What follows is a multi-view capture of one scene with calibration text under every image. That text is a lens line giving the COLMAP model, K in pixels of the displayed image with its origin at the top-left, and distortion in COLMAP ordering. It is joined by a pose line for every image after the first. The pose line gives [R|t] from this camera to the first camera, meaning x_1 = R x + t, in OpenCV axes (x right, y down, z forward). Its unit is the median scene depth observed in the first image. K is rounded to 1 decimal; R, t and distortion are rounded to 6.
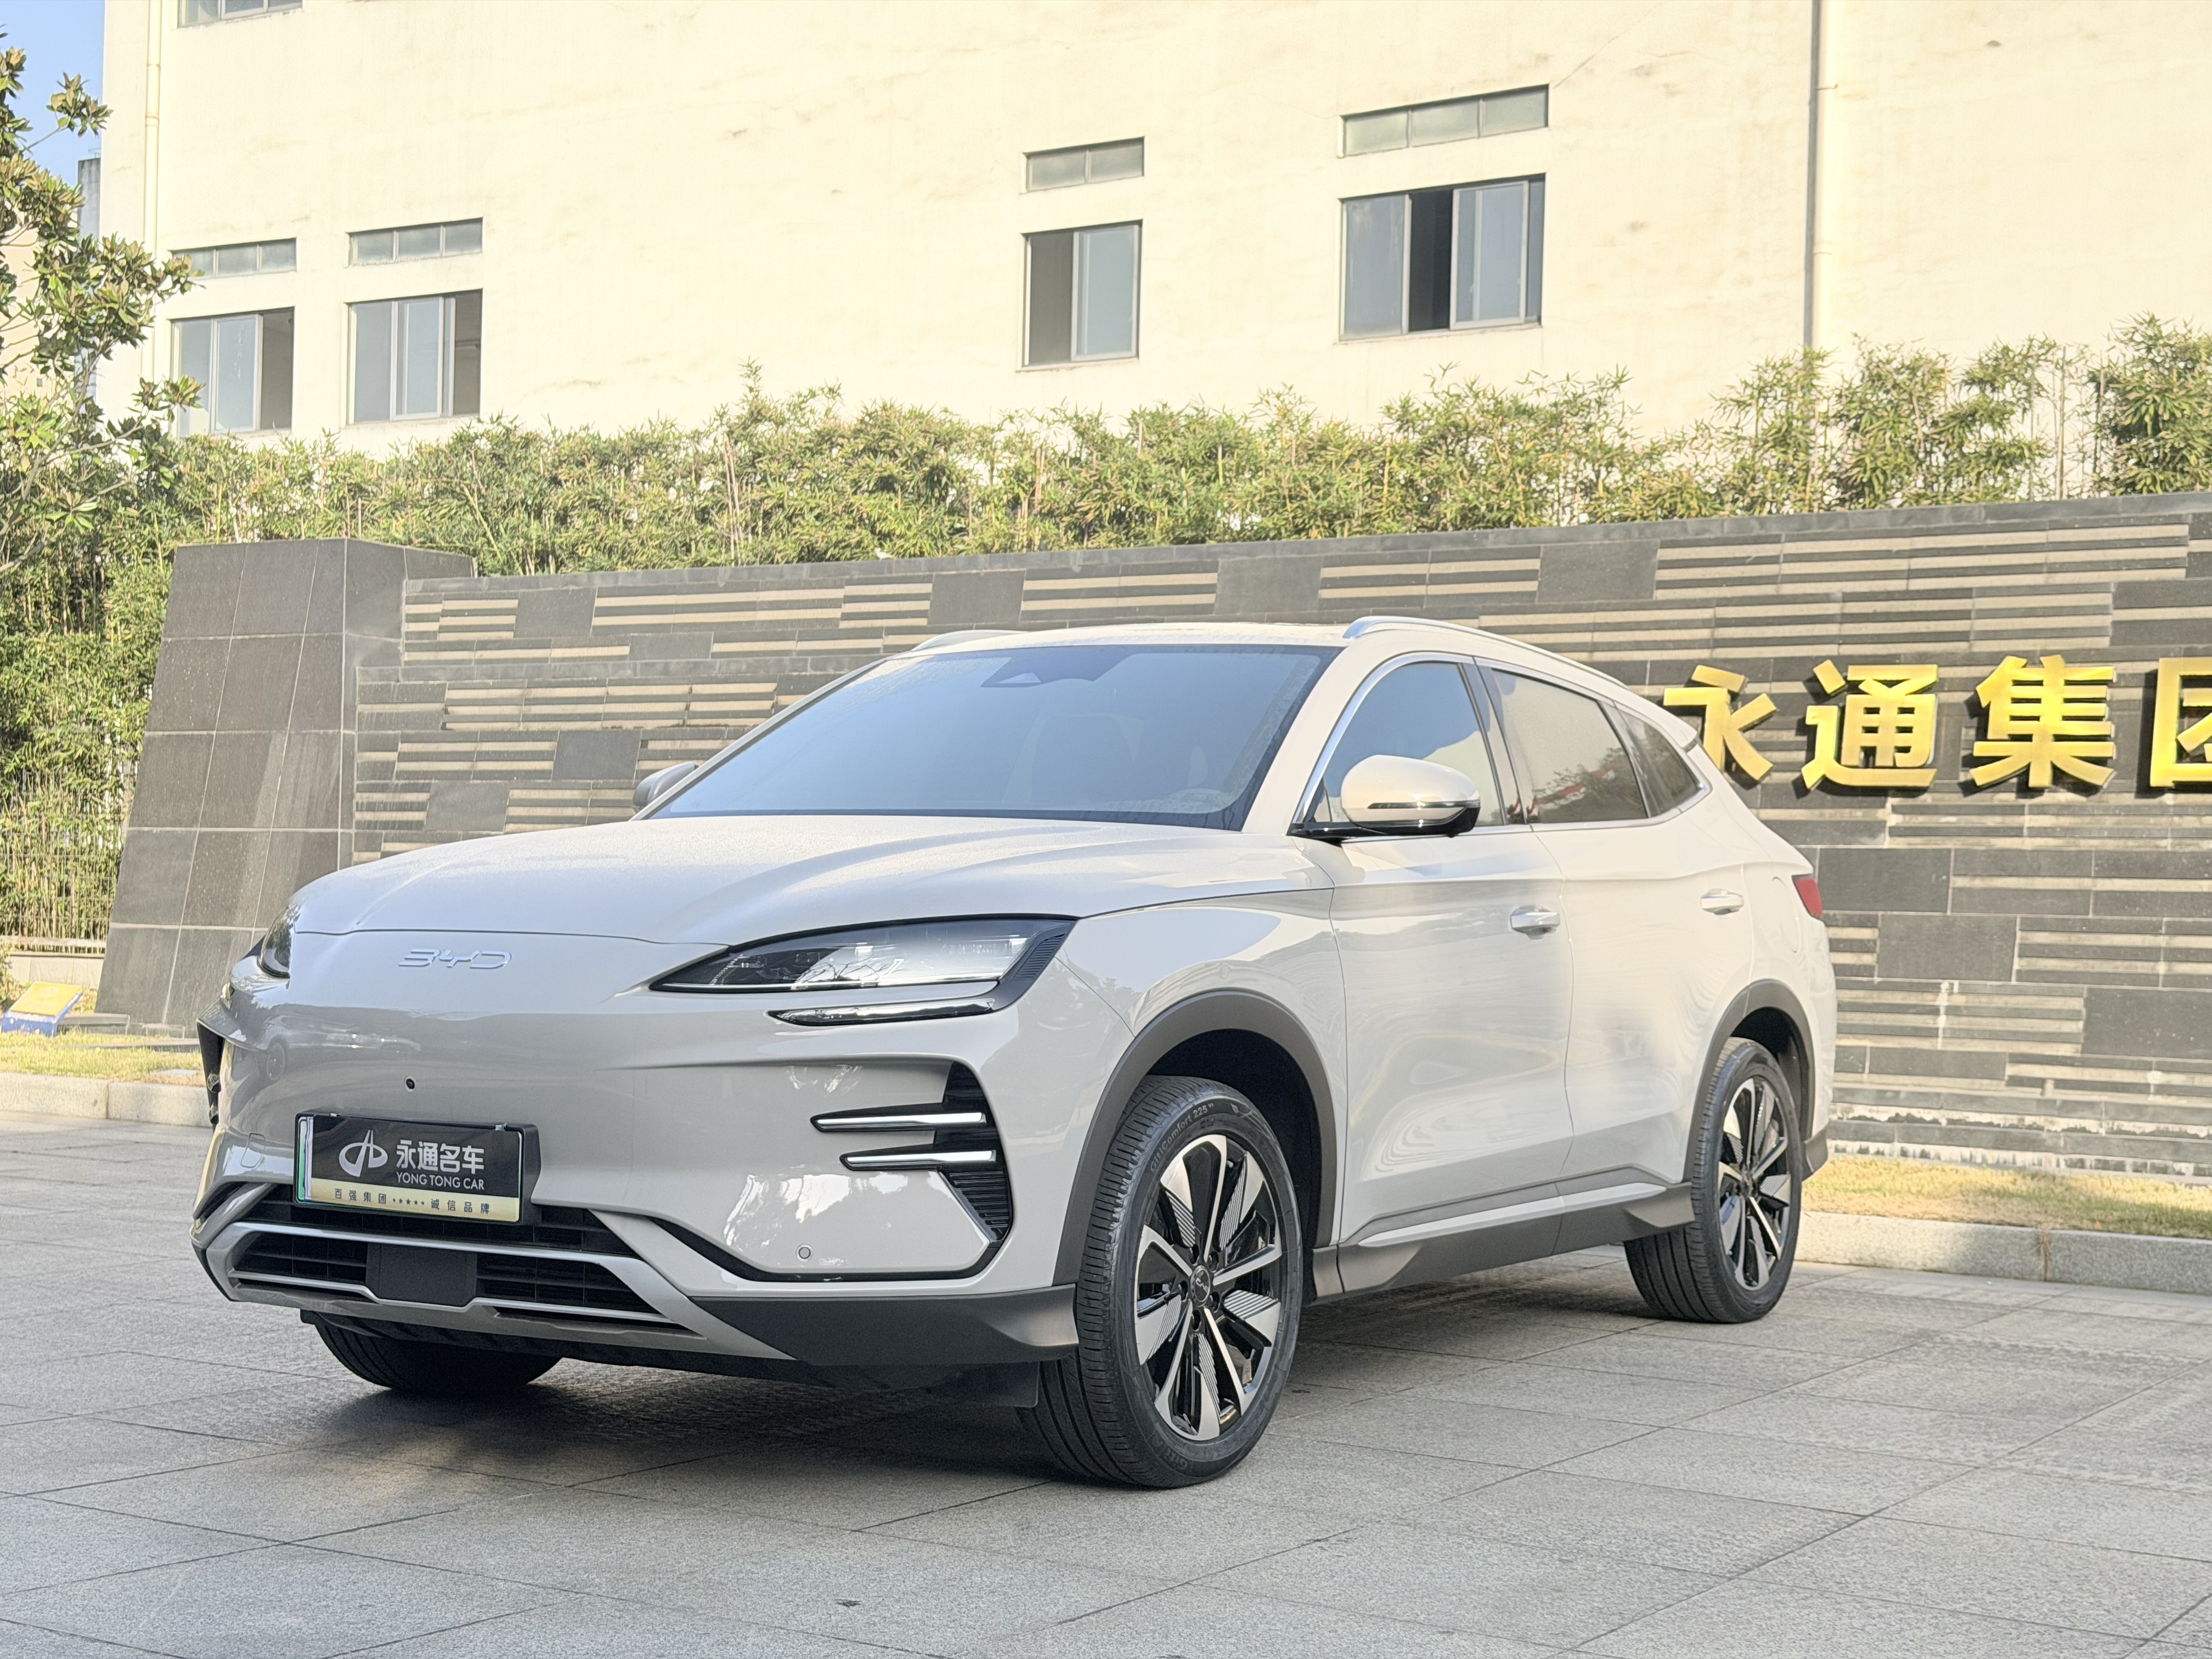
lens RADIAL K [[3109.6, 0, 1110.2], [0, 3109.6, 811.2], [0, 0, 1]] dist [0.147693, 0.000000]
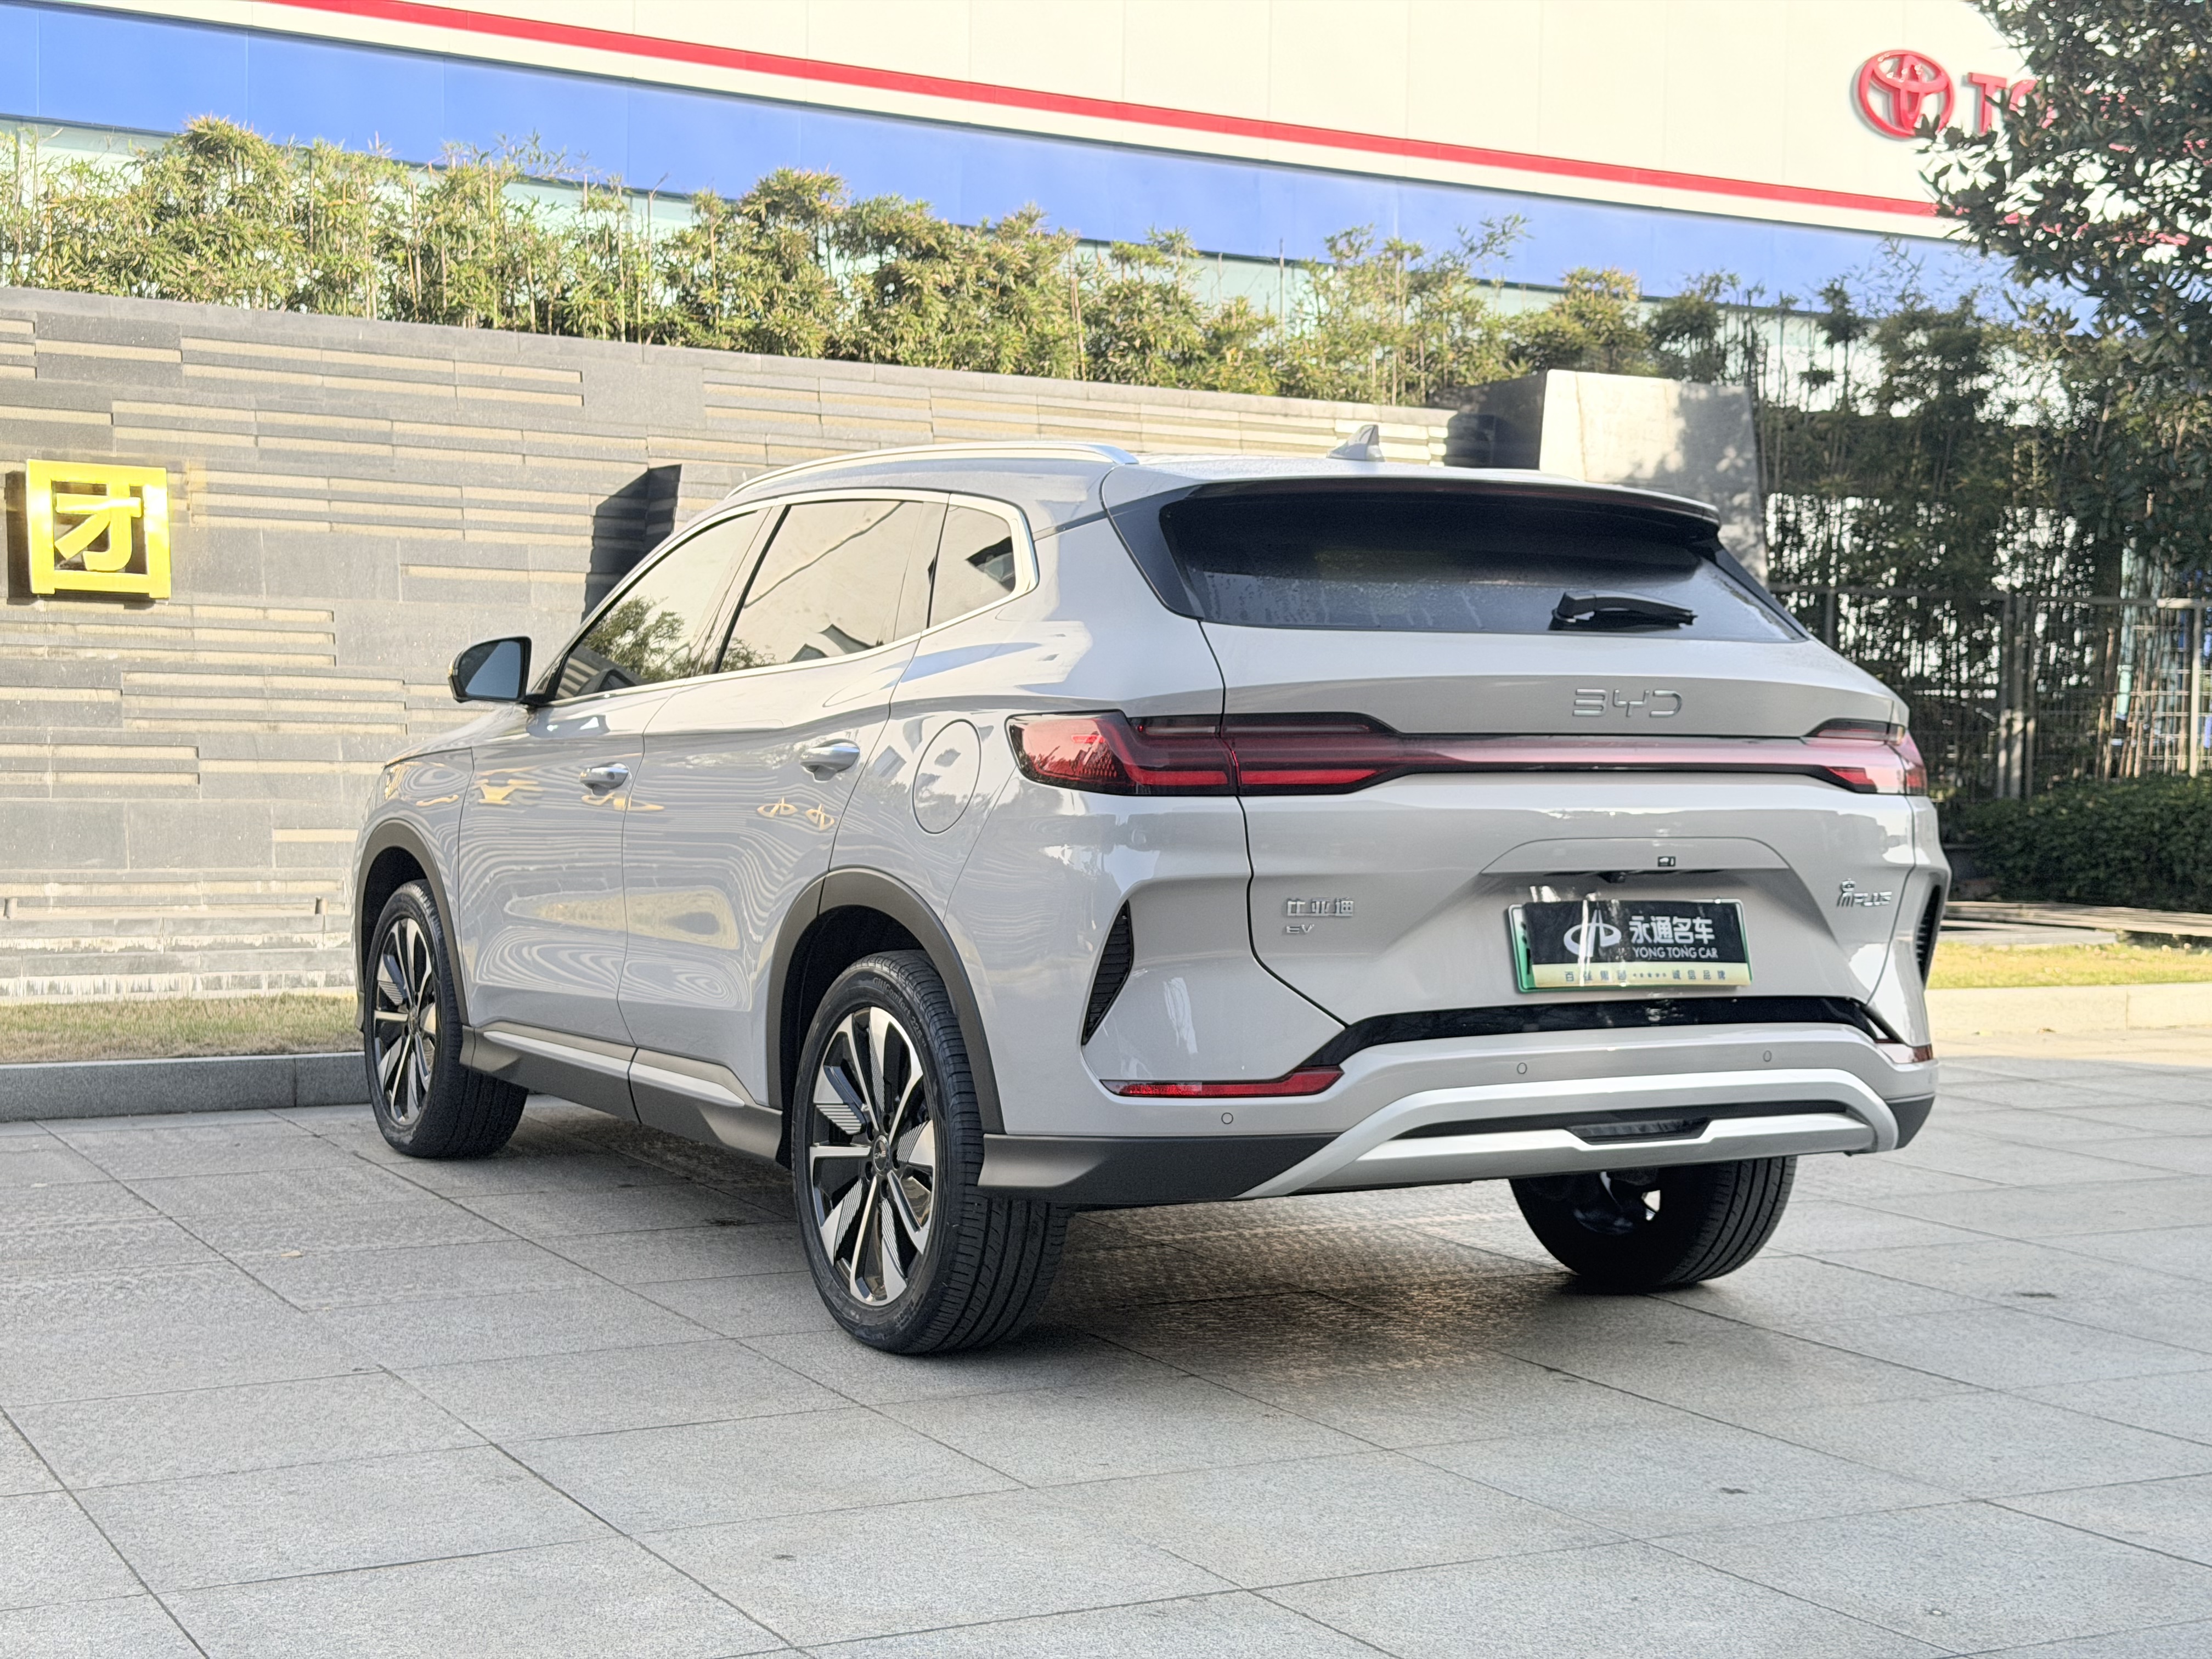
lens RADIAL K [[3109.6, 0, 1104.3], [0, 3109.6, 839.9], [0, 0, 1]] dist [0.147693, 0.000000]
pose [[0.492755, -0.041387, 0.869183, -0.286181], [-0.032413, 0.997302, 0.065863, -0.005438], [-0.869564, -0.060627, 0.490084, 0.183155]]
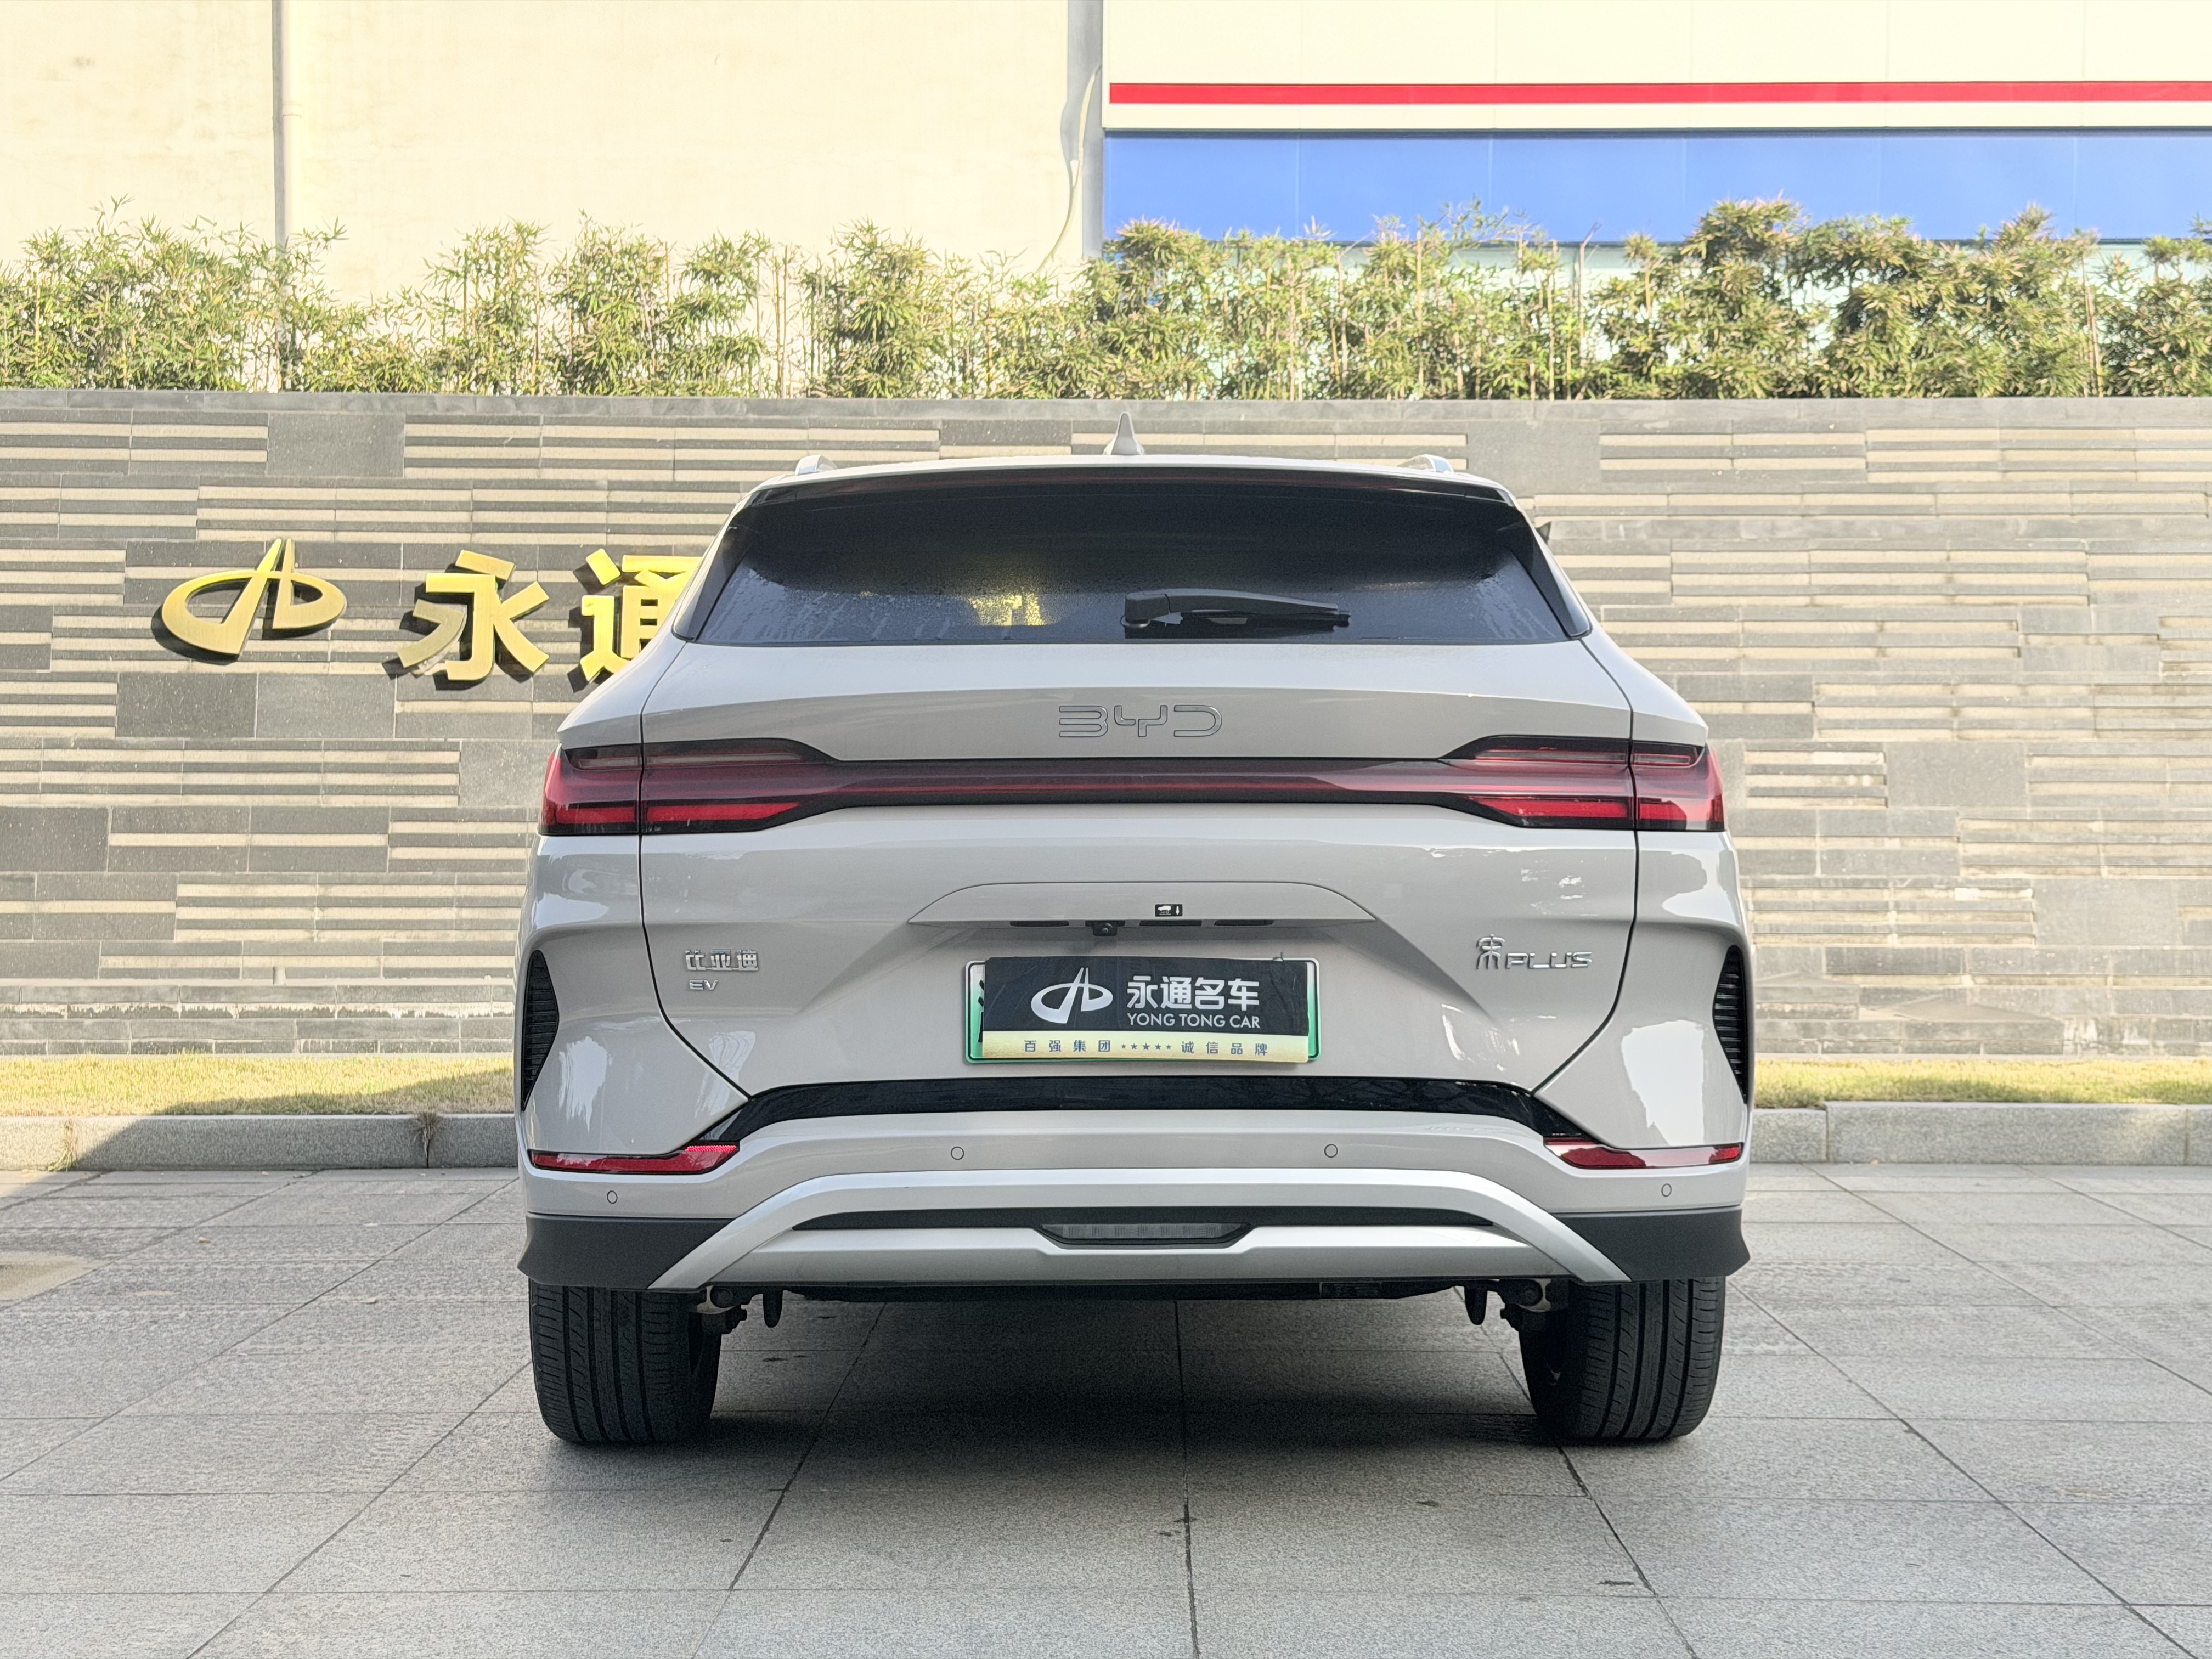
lens RADIAL K [[3109.6, 0, 1116.8], [0, 3109.6, 828.5], [0, 0, 1]] dist [0.147693, 0.000000]
pose [[0.844219, -0.023707, 0.535474, -0.131576], [0.000837, 0.999078, 0.042913, -0.002430], [-0.535998, -0.035780, 0.843461, 0.073874]]
